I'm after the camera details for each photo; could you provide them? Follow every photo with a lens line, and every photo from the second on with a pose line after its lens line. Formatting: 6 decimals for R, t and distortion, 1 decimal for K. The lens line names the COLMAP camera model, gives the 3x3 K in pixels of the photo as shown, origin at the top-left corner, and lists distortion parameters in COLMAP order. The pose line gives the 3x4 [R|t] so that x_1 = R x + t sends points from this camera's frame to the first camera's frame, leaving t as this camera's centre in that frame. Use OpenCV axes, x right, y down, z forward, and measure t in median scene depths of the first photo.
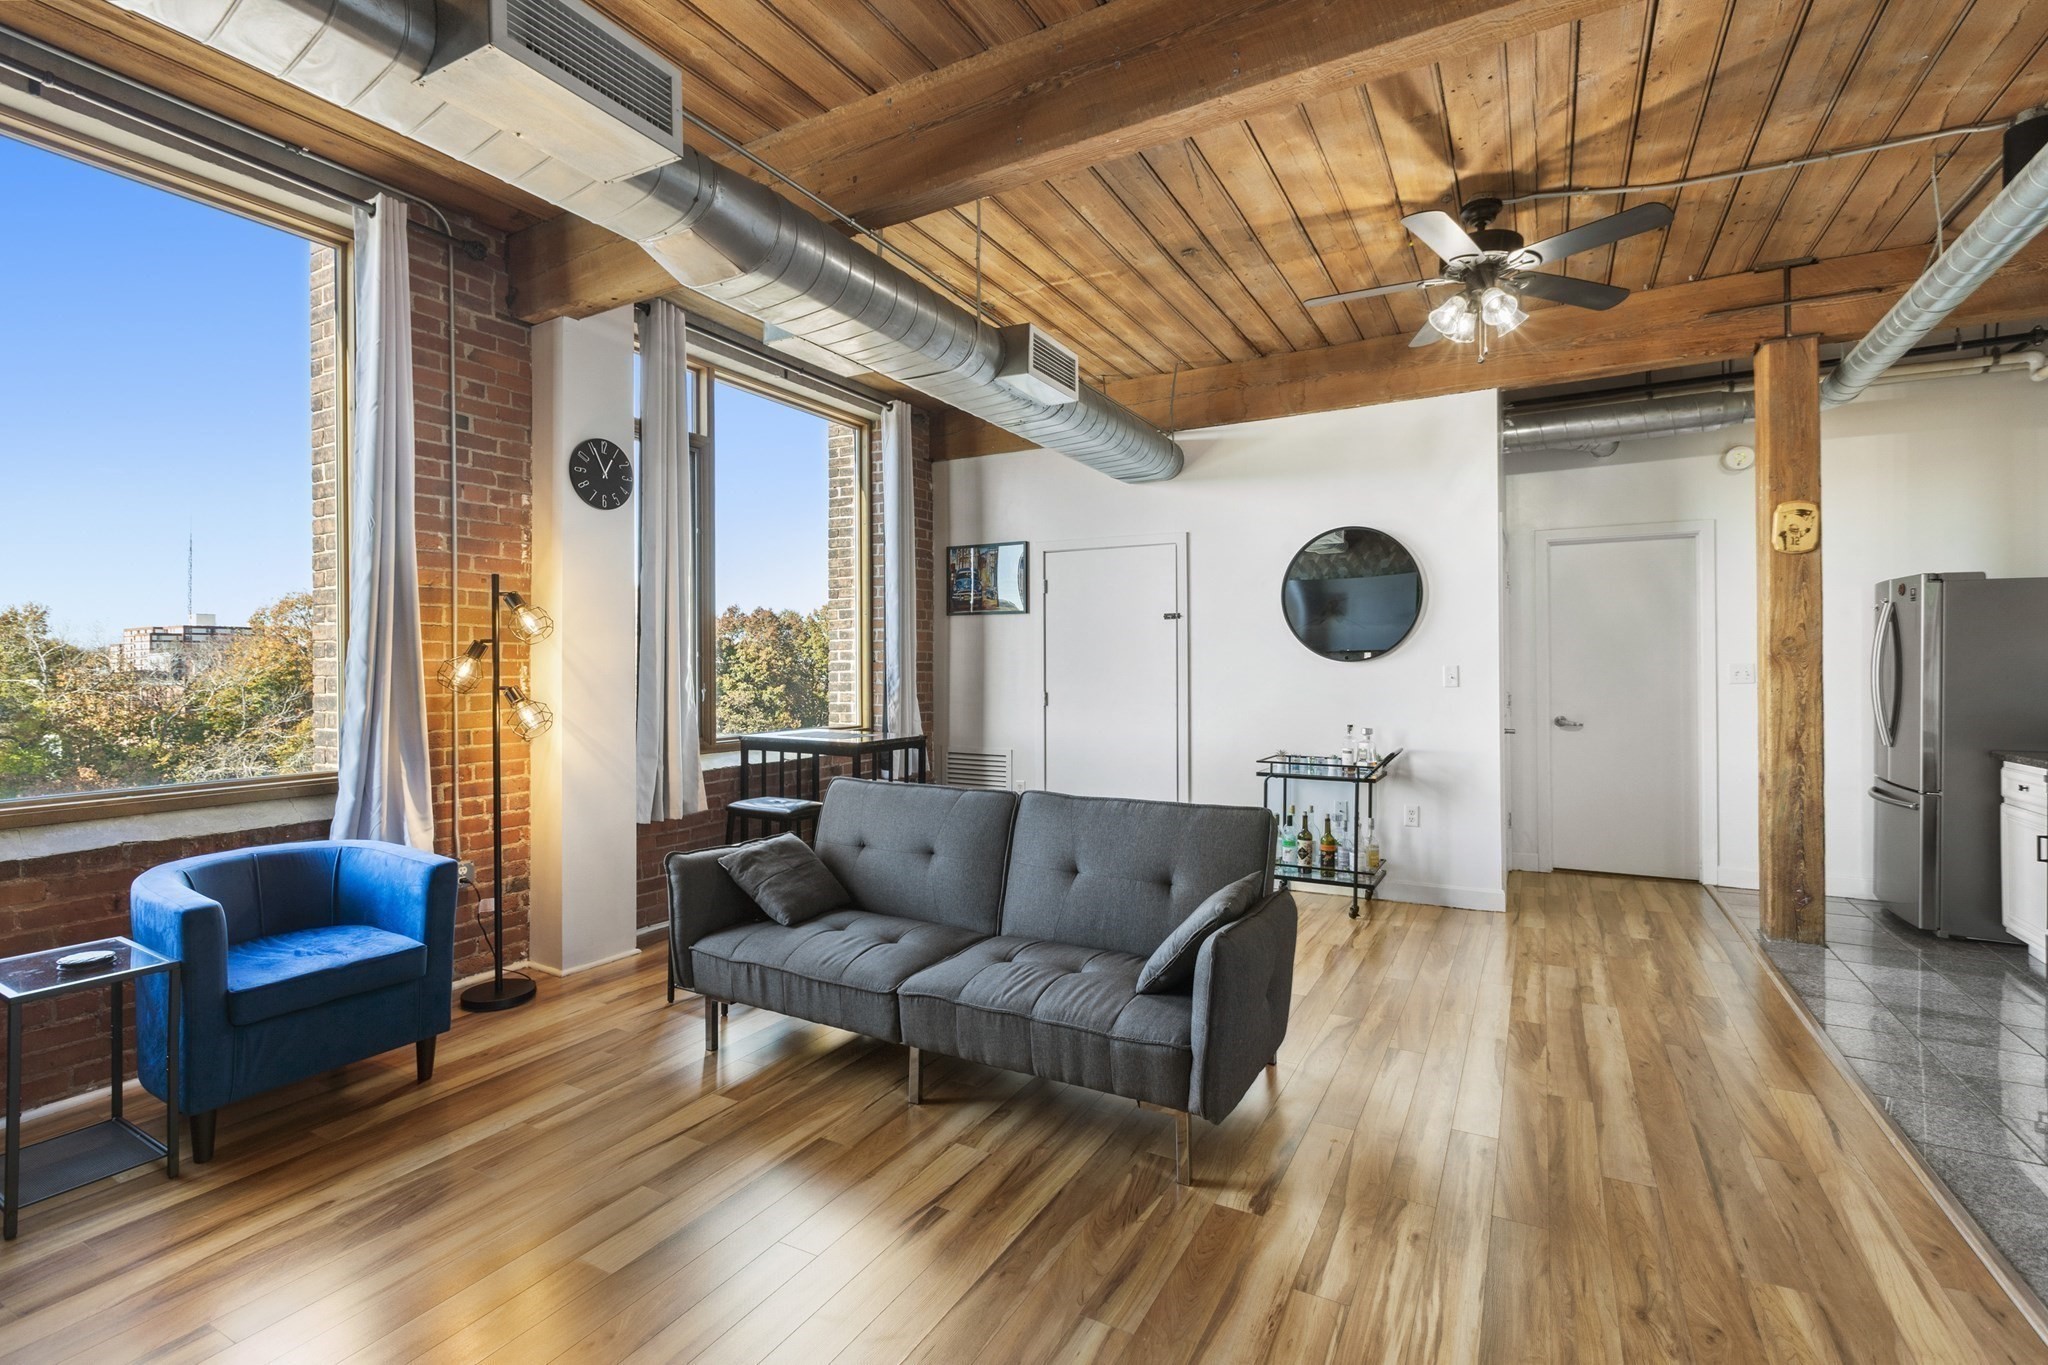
lens RADIAL K [[929.8, 0, 1034.9], [0, 929.8, 656.7], [0, 0, 1]] dist [0.003140, -0.000888]
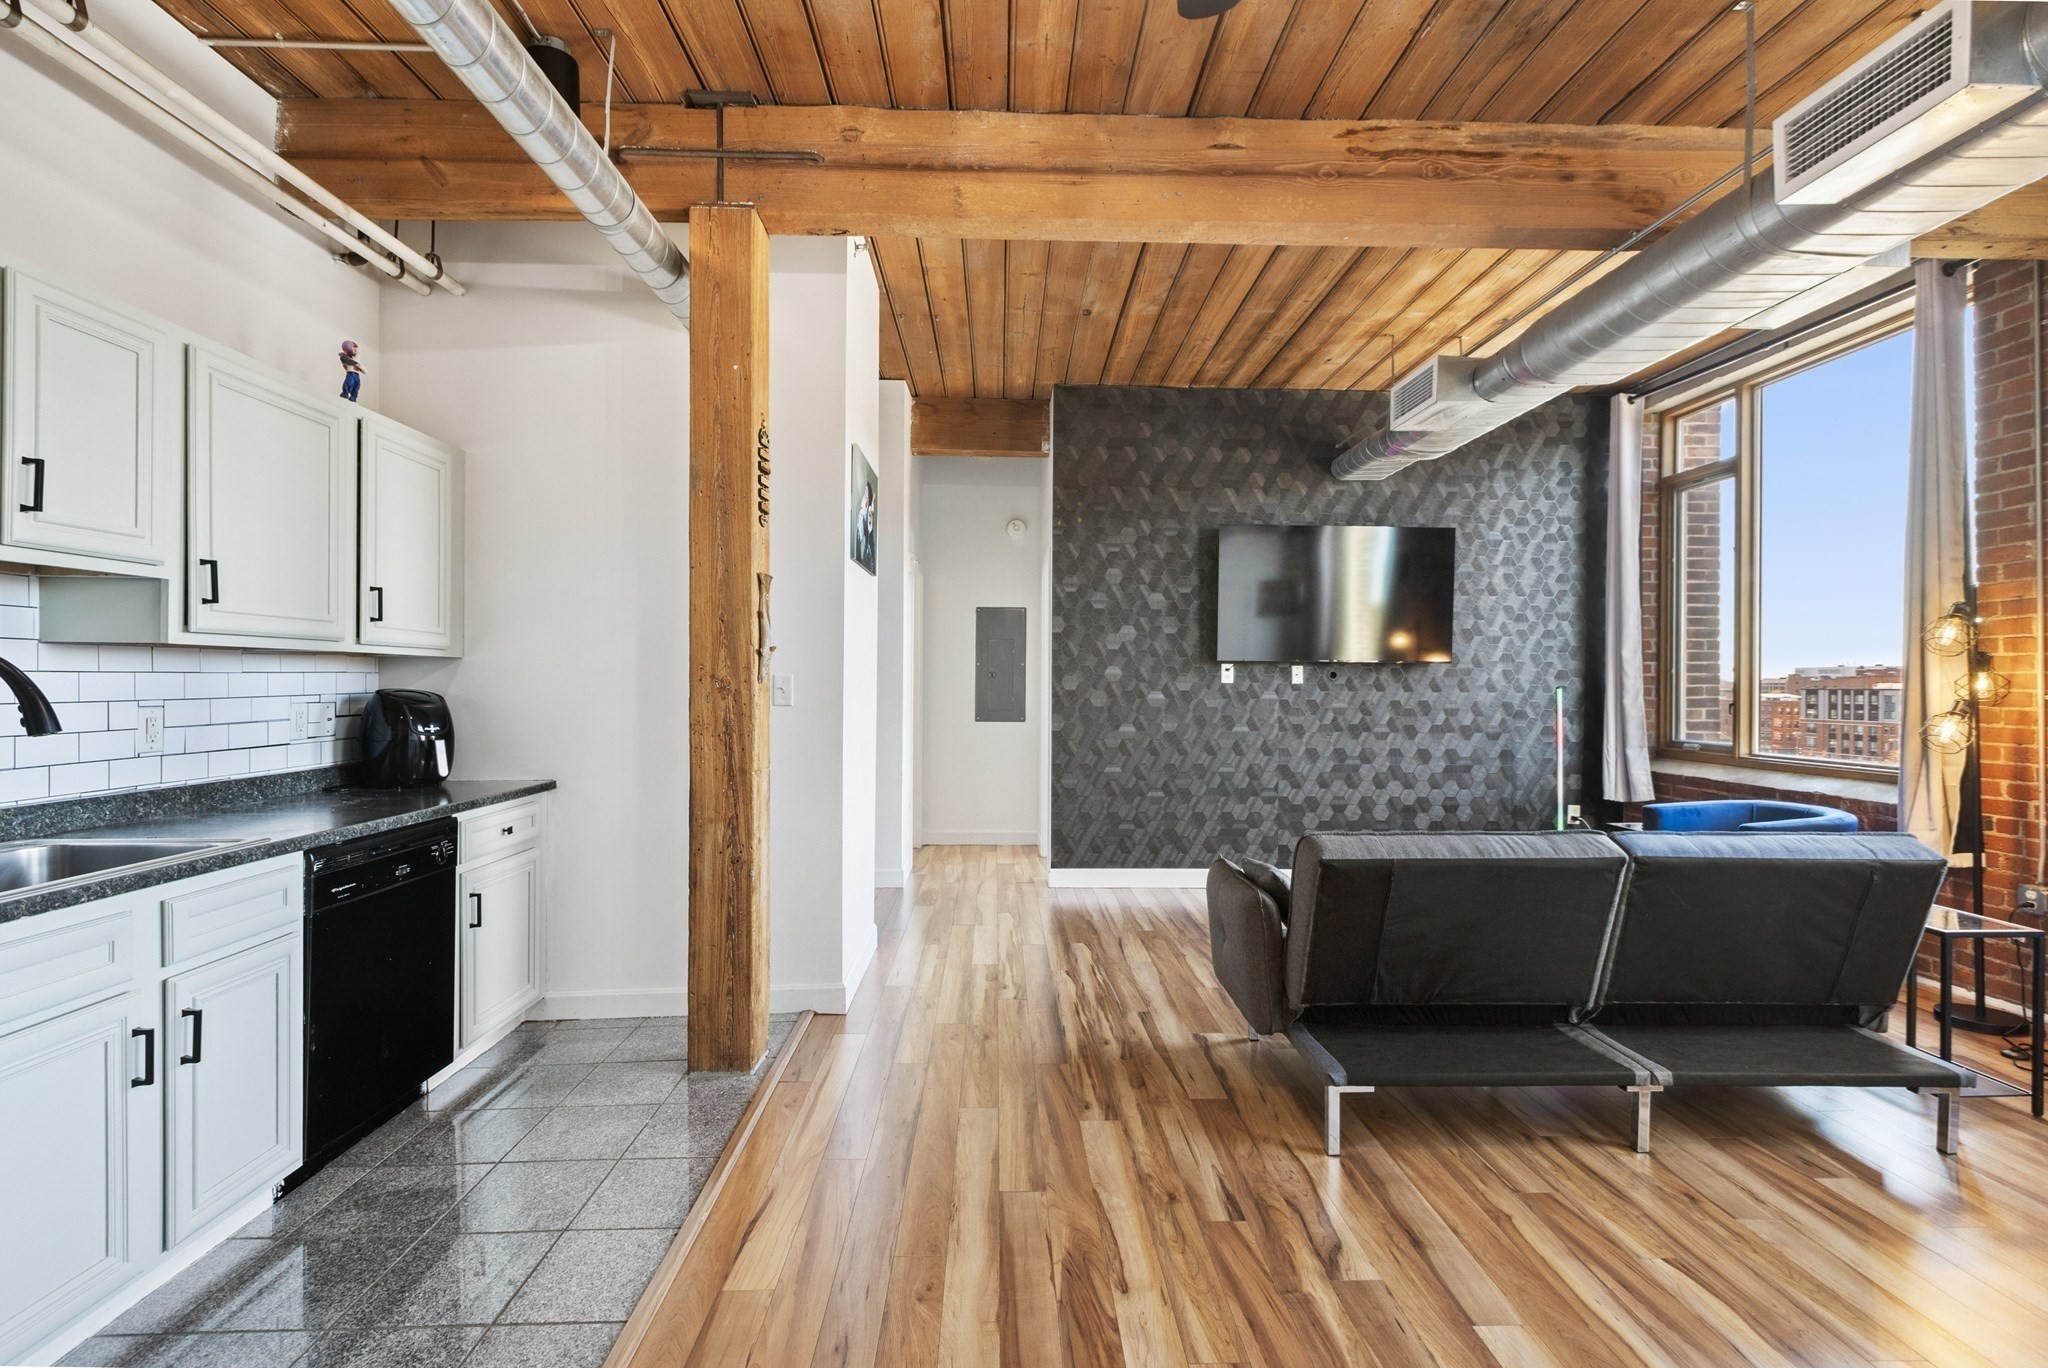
lens RADIAL K [[929.8, 0, 1028.0], [0, 929.8, 683.4], [0, 0, 1]] dist [0.003140, -0.000888]
pose [[-0.860864, 0.000297, -0.508834, 0.653039], [0.005273, 0.999951, -0.008337, 0.015239], [0.508807, -0.009860, -0.860824, 1.132101]]
